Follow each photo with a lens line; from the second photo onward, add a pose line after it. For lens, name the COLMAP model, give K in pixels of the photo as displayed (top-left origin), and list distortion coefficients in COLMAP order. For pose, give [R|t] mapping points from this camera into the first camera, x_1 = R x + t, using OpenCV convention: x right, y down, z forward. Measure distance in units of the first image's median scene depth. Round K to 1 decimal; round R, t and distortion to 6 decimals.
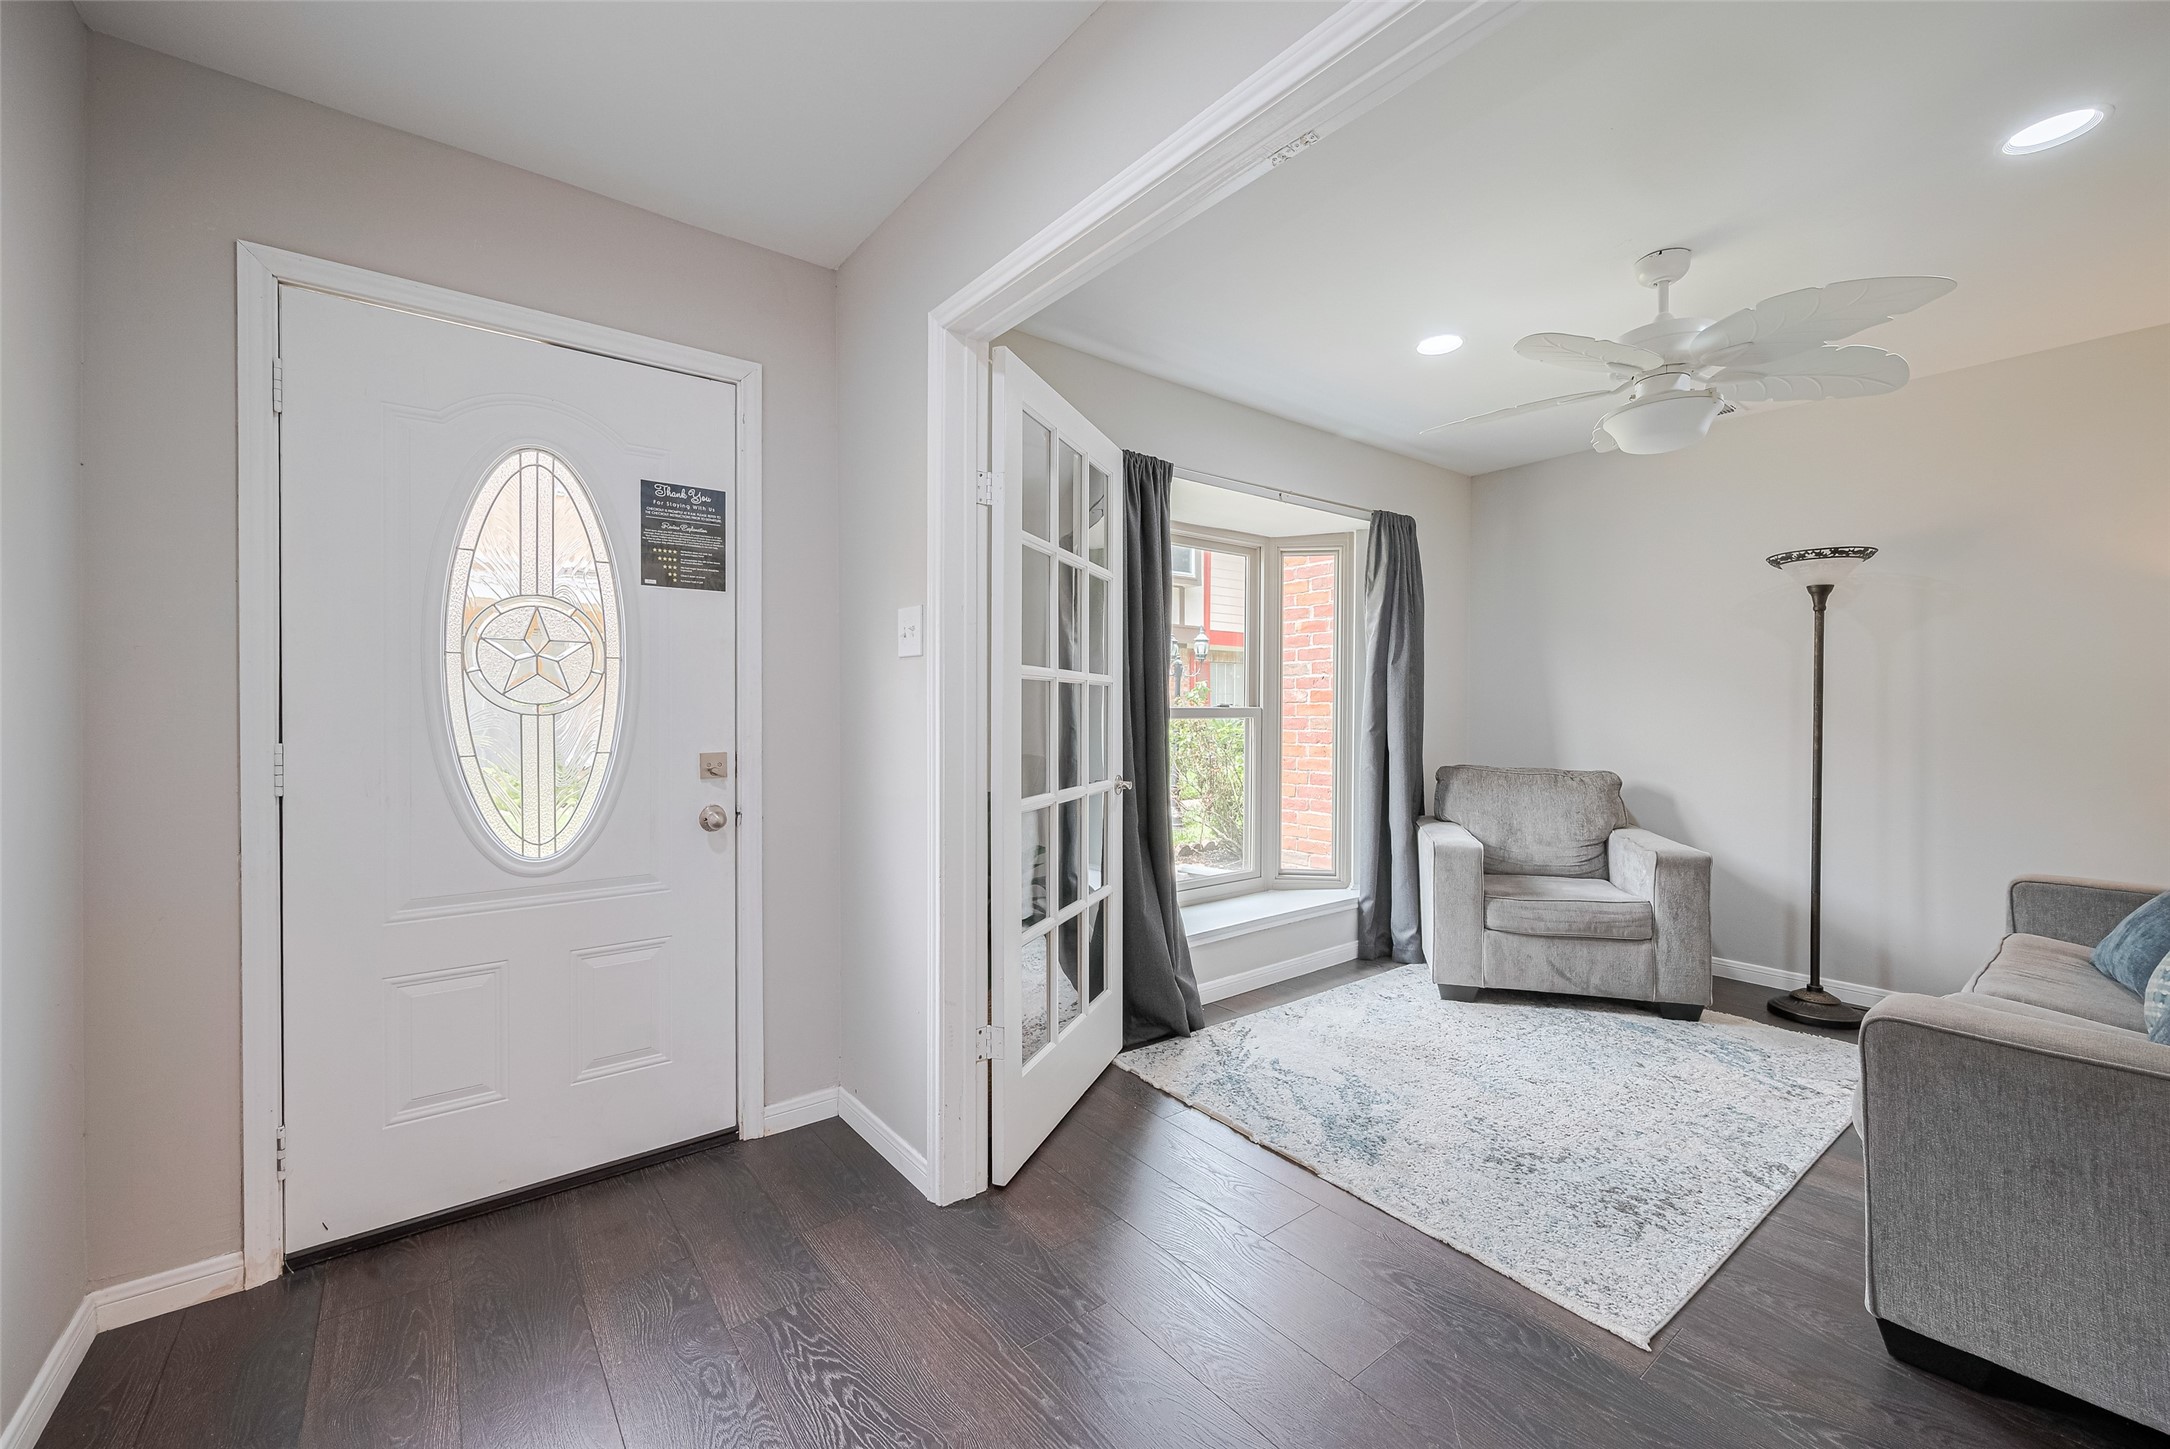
lens RADIAL K [[861.7, 0, 1077.7], [0, 861.7, 726.3], [0, 0, 1]] dist [-0.003120, 0.001202]
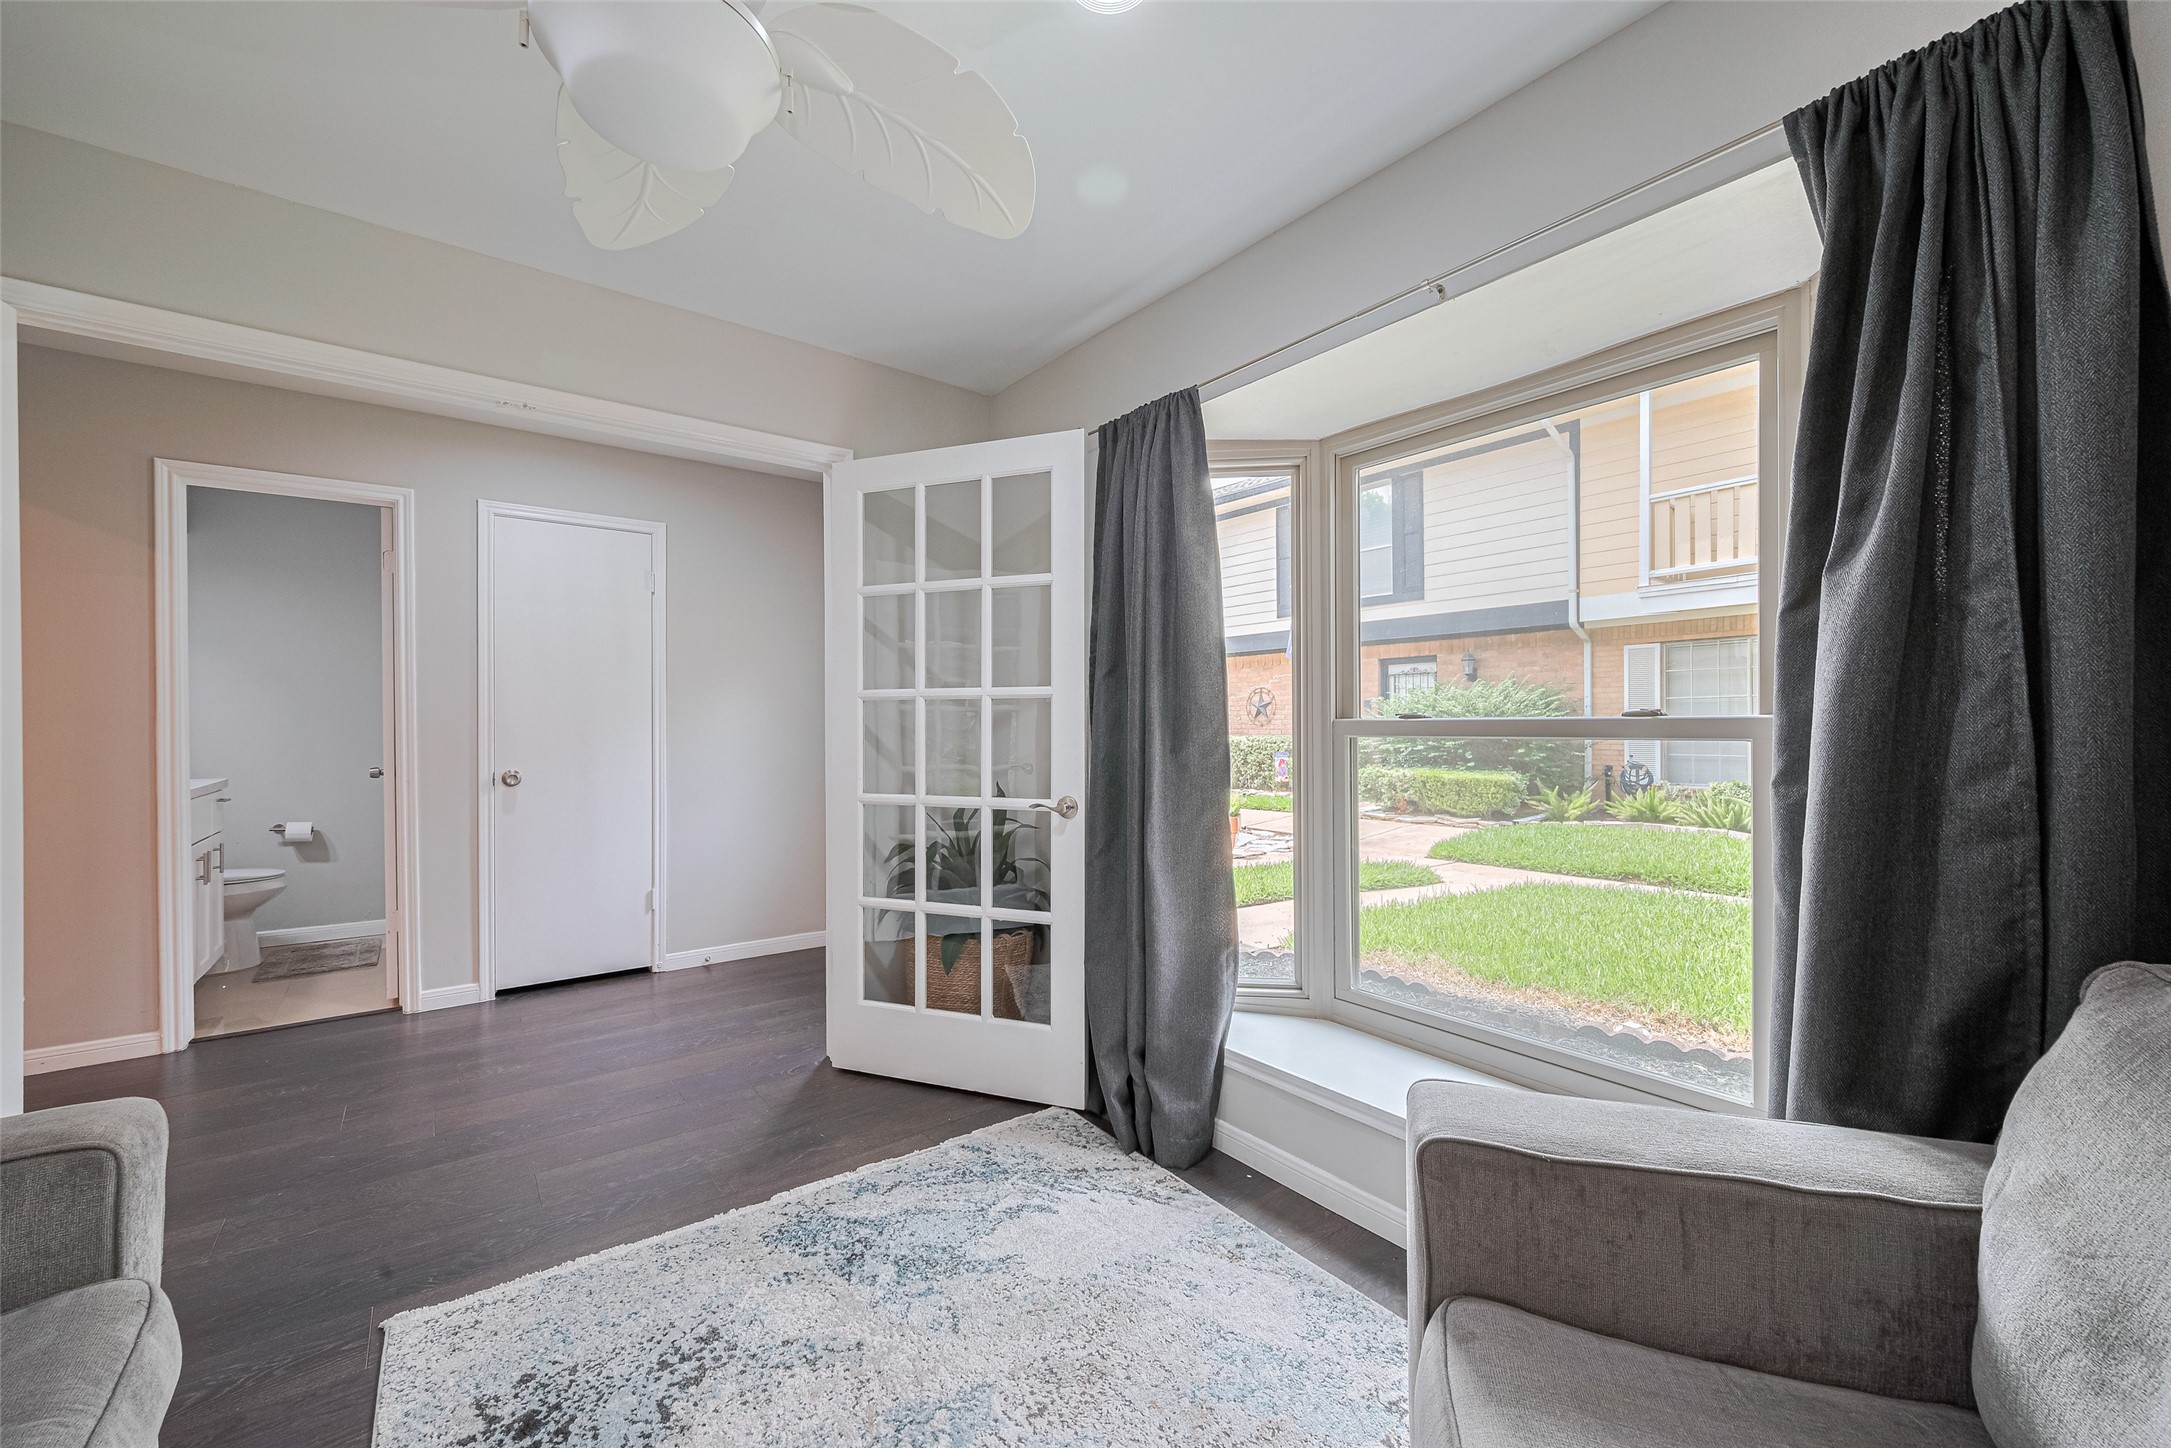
lens RADIAL K [[862.1, 0, 1084.4], [0, 862.1, 728.0], [0, 0, 1]] dist [-0.003120, 0.001202]
pose [[-0.009132, 0.002275, -0.999956, 2.466113], [-0.015546, 0.999876, 0.002416, -0.040504], [0.999837, 0.015567, -0.009096, 2.683015]]
